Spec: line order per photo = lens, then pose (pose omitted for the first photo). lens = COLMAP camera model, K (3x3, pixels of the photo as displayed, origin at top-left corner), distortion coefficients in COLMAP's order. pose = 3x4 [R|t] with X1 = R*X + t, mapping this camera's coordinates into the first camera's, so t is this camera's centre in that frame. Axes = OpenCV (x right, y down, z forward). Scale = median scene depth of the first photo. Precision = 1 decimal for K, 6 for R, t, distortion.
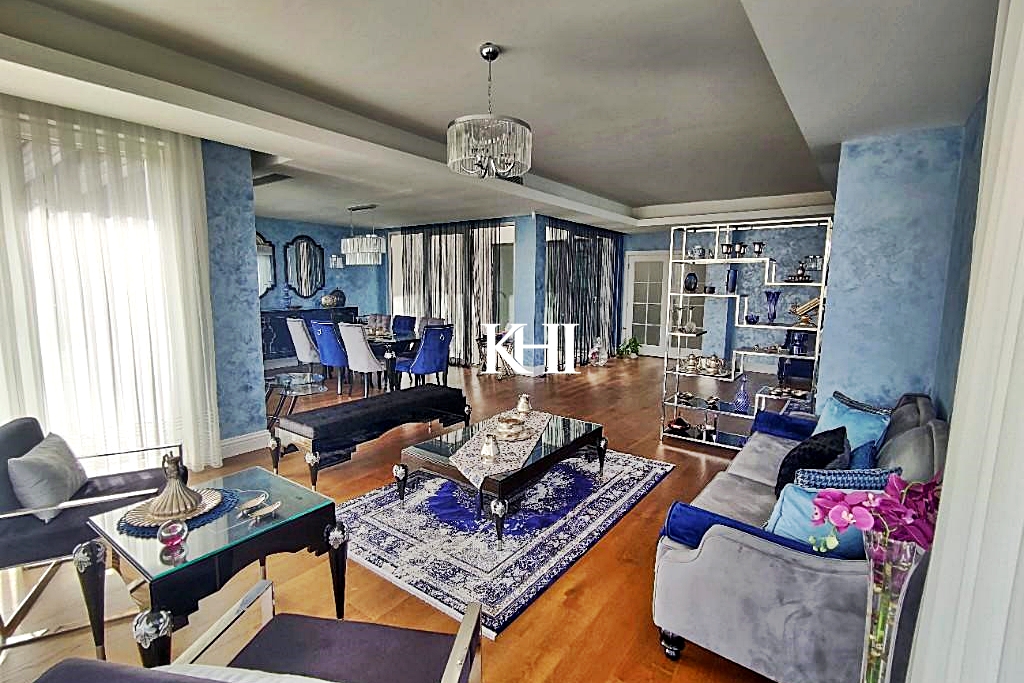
lens RADIAL K [[470.0, 0, 512.0], [0, 470.0, 341.5], [0, 0, 1]] dist [0.016402, -0.000085]
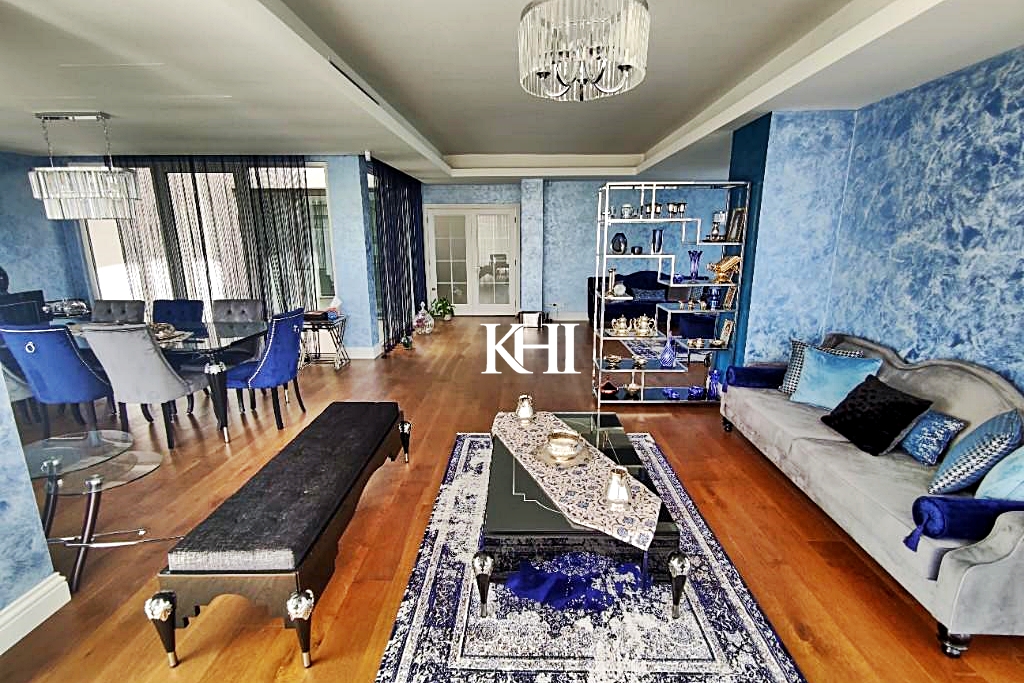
lens RADIAL K [[469.3, 0, 516.0], [0, 469.3, 336.7], [0, 0, 1]] dist [0.022723, 0.000530]
pose [[0.817062, -0.137397, 0.559938, -0.342065], [0.085420, 0.989319, 0.118114, -0.065164], [-0.570186, -0.048676, 0.820072, 0.309907]]
